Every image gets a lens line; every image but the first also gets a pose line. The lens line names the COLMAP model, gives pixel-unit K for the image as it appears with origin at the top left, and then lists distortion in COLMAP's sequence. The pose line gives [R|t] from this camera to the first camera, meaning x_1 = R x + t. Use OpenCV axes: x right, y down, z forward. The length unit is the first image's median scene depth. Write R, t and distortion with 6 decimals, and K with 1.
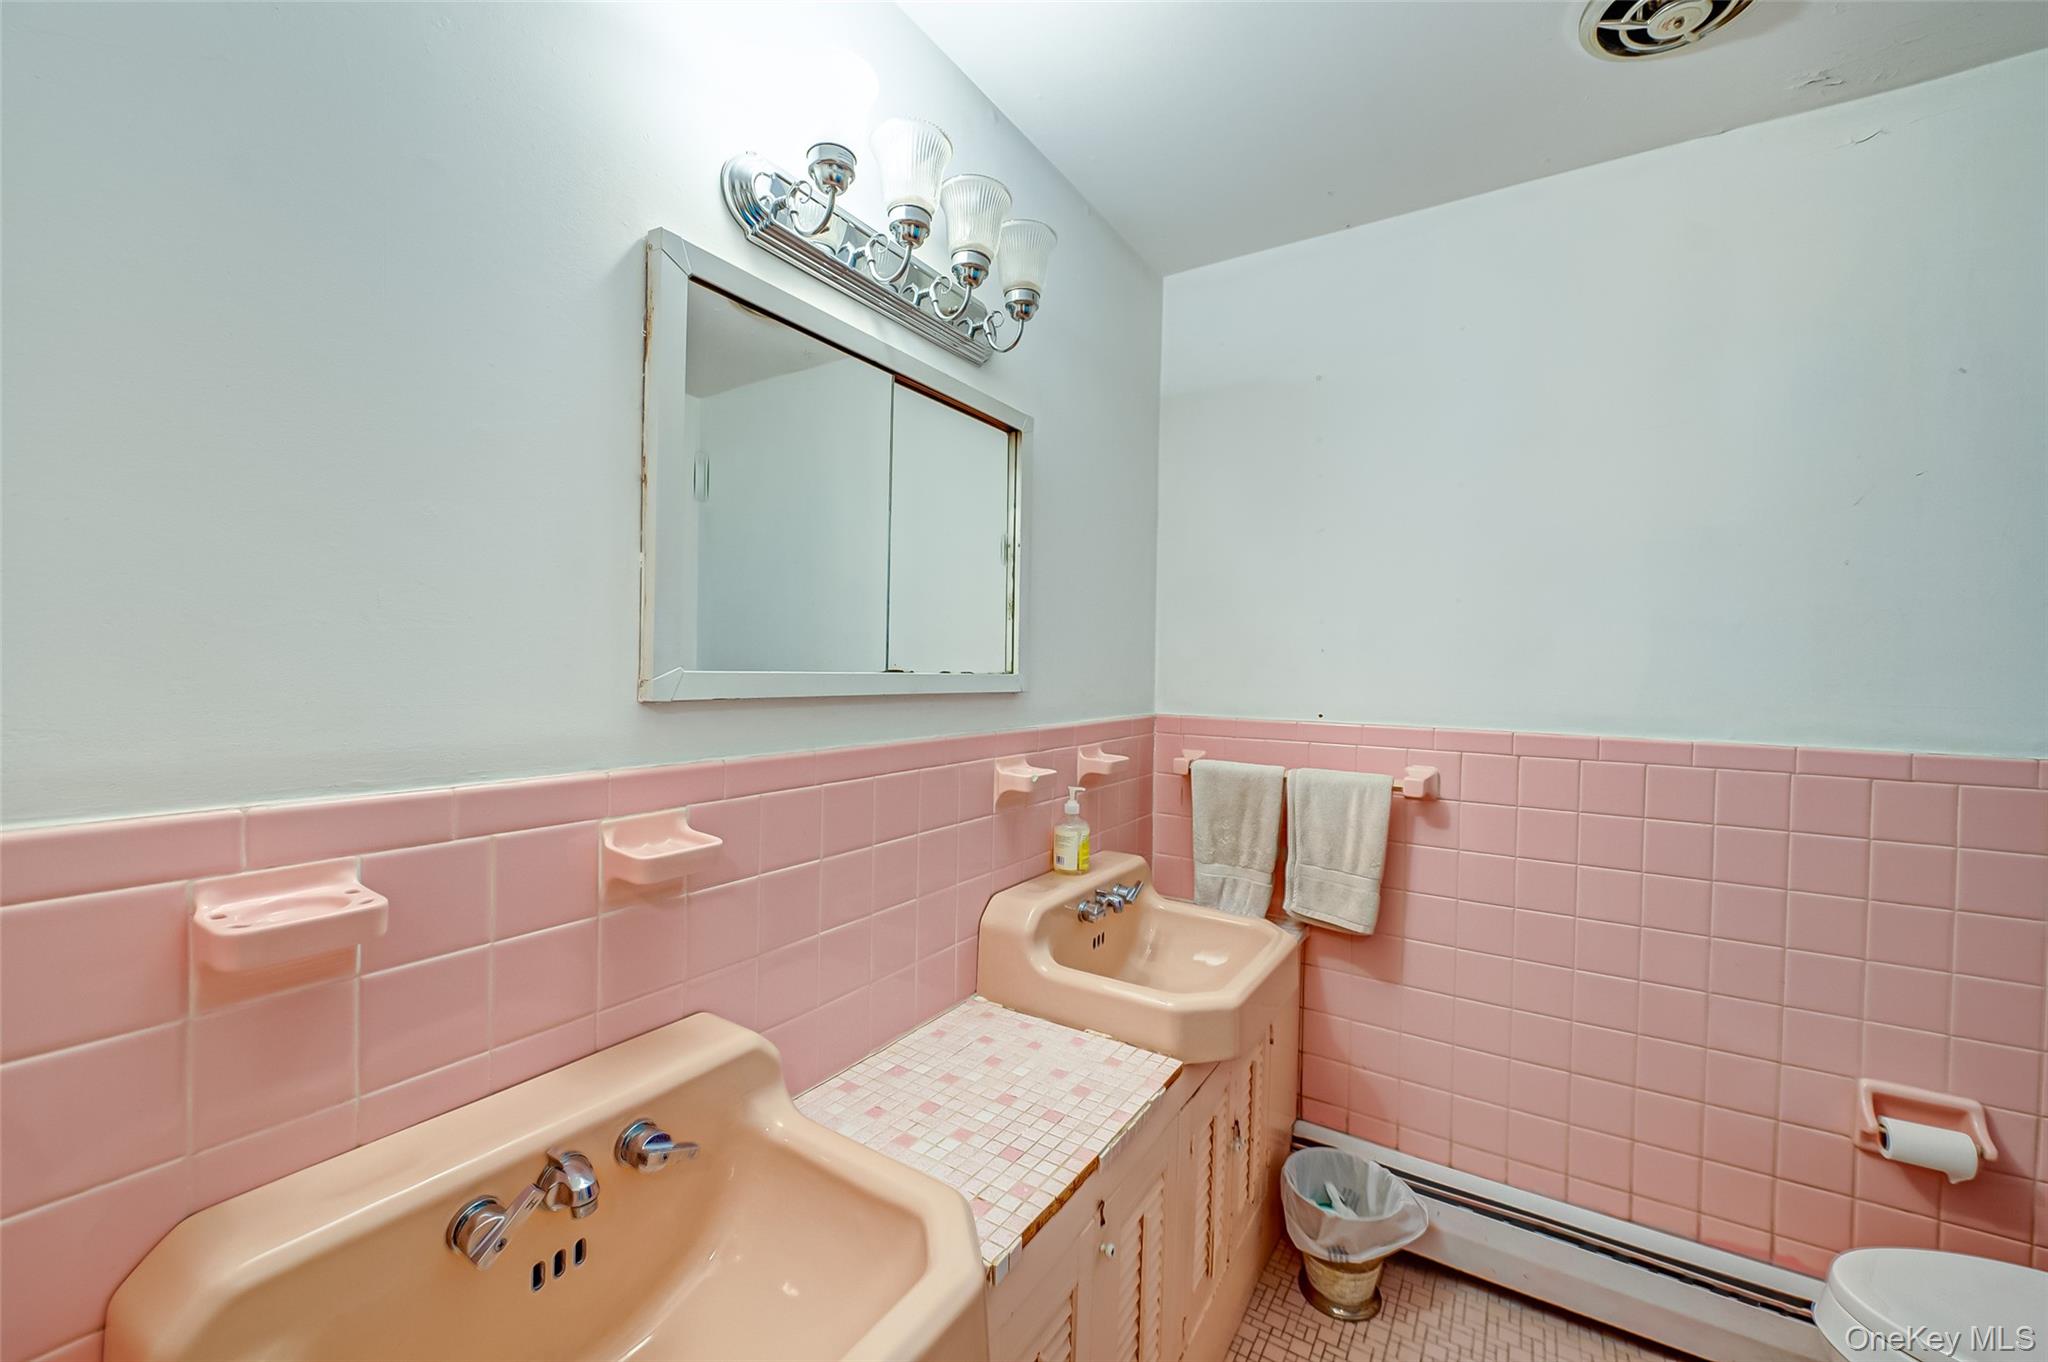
lens RADIAL K [[799.1, 0, 1031.1], [0, 799.1, 673.8], [0, 0, 1]] dist [-0.003976, -0.000782]
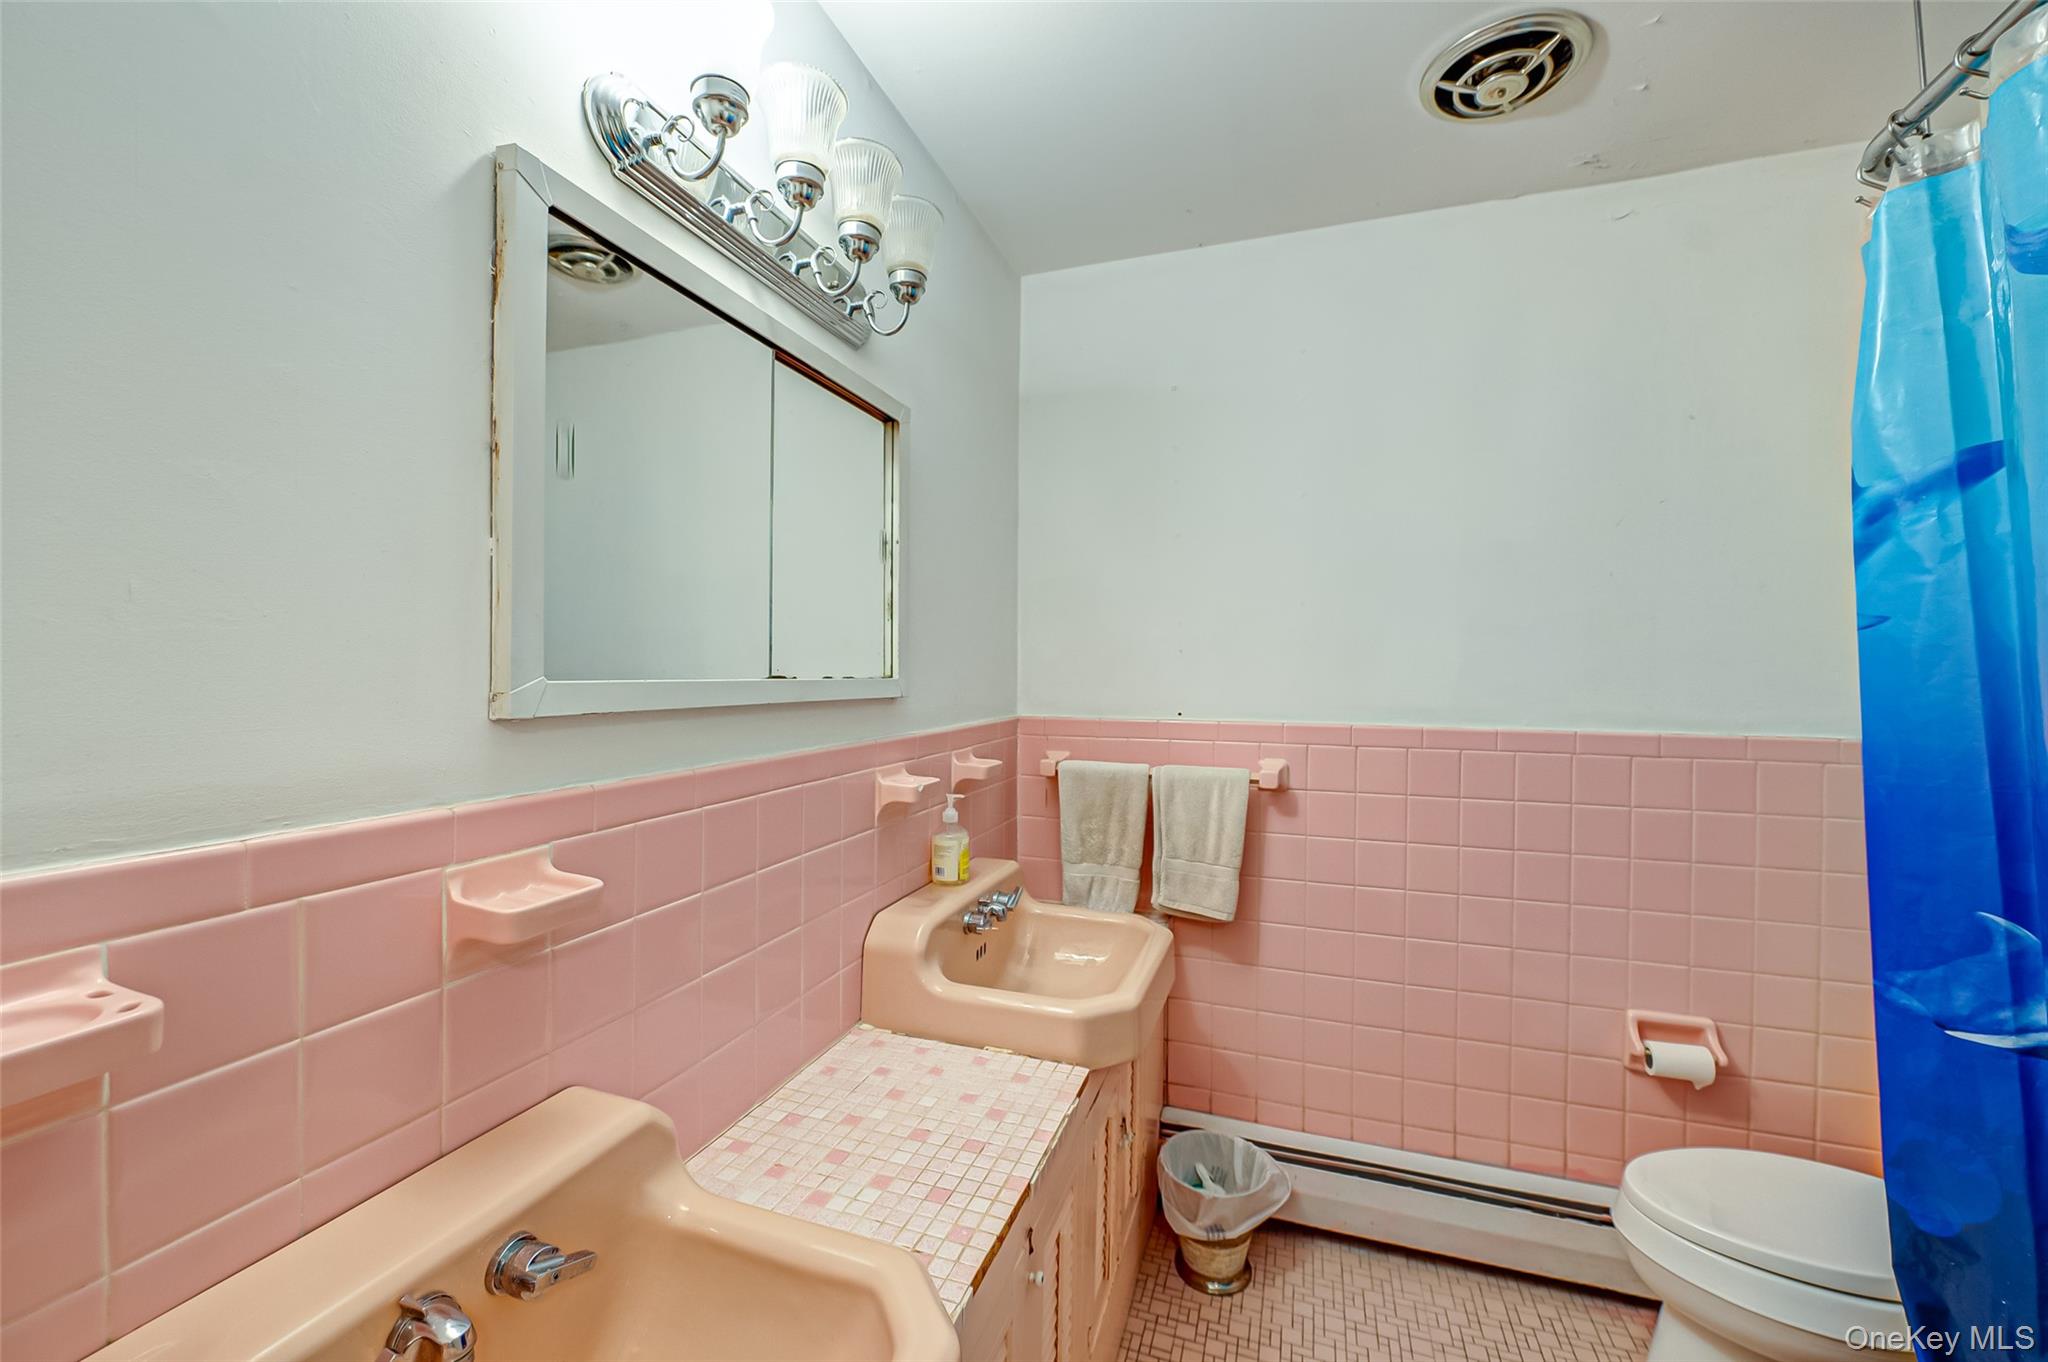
lens RADIAL K [[799.1, 0, 1031.1], [0, 799.1, 673.8], [0, 0, 1]] dist [-0.003976, -0.000782]
pose [[0.972832, -0.012539, 0.231170, -0.093637], [0.012868, 0.999917, 0.000082, -0.003246], [-0.231152, 0.002895, 0.972913, 0.050714]]
